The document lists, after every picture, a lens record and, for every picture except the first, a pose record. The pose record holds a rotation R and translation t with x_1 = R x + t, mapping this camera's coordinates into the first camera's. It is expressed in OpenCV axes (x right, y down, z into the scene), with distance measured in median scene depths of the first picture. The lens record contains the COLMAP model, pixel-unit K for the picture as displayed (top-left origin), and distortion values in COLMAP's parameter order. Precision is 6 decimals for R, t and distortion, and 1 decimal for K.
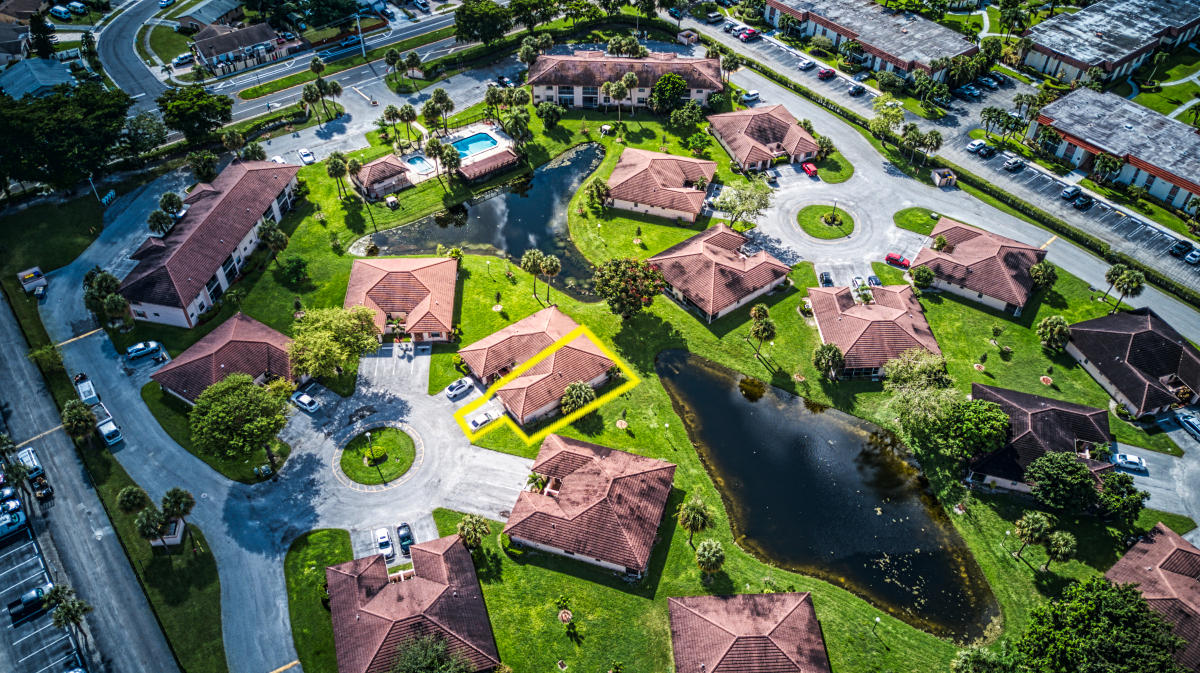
lens RADIAL K [[922.0, 0, 594.6], [0, 922.0, 336.7], [0, 0, 1]] dist [-0.001669, 0.007058]
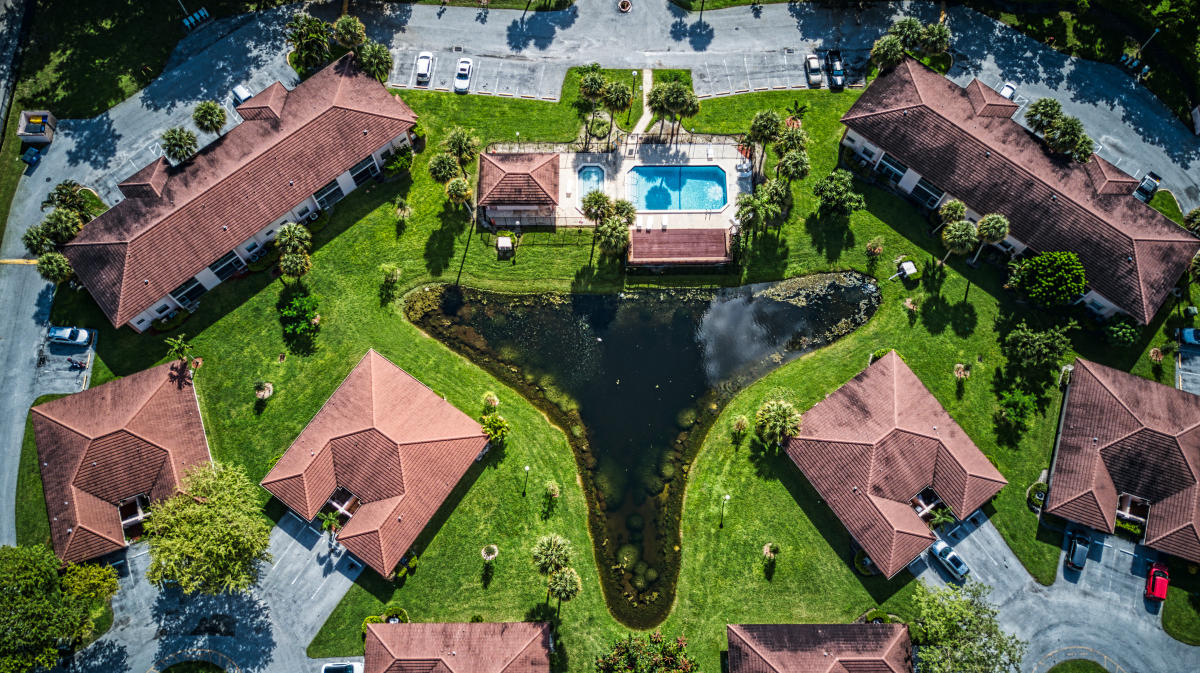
lens RADIAL K [[922.0, 0, 594.6], [0, 922.0, 336.7], [0, 0, 1]] dist [-0.001669, 0.007058]
pose [[0.794655, 0.570217, -0.208270, 0.001546], [-0.418576, 0.763152, 0.492335, -0.420163], [0.439679, -0.304059, 0.845121, 0.441998]]
